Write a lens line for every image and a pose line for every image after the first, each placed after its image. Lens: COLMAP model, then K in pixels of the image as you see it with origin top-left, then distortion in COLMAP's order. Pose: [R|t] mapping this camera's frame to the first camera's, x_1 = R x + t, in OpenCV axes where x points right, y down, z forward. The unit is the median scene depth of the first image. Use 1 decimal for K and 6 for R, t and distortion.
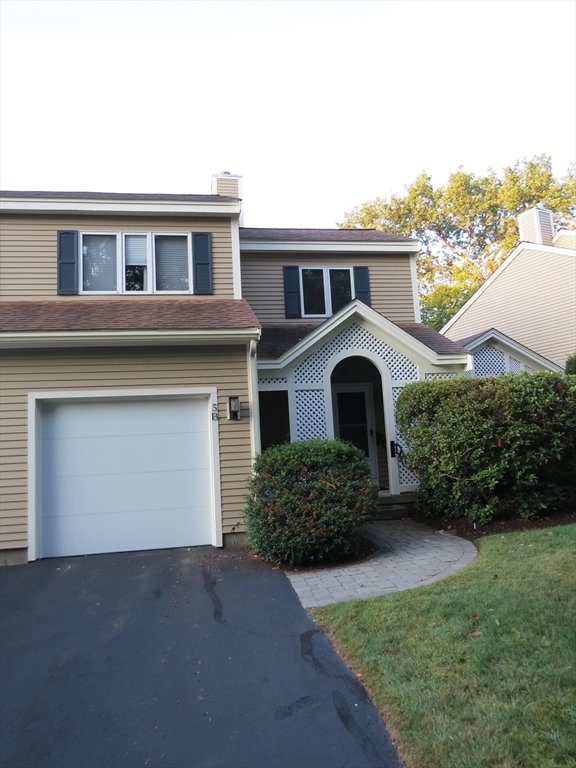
lens RADIAL K [[552.0, 0, 285.0], [0, 552.0, 381.3], [0, 0, 1]] dist [-0.043247, 0.002373]
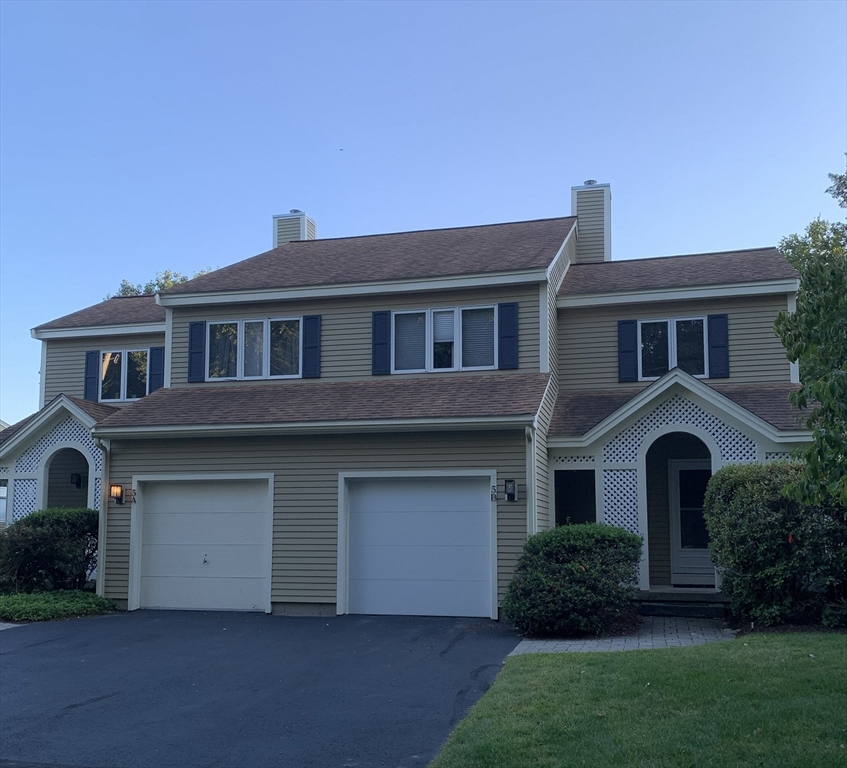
lens RADIAL K [[1189.4, 0, 423.7], [0, 1189.4, 385.0], [0, 0, 1]] dist [0.008093, 0.000000]
pose [[0.888428, -0.001555, -0.459013, 0.694519], [0.004109, 0.999981, 0.004564, -0.141883], [0.458998, -0.005941, 0.888418, -0.950422]]
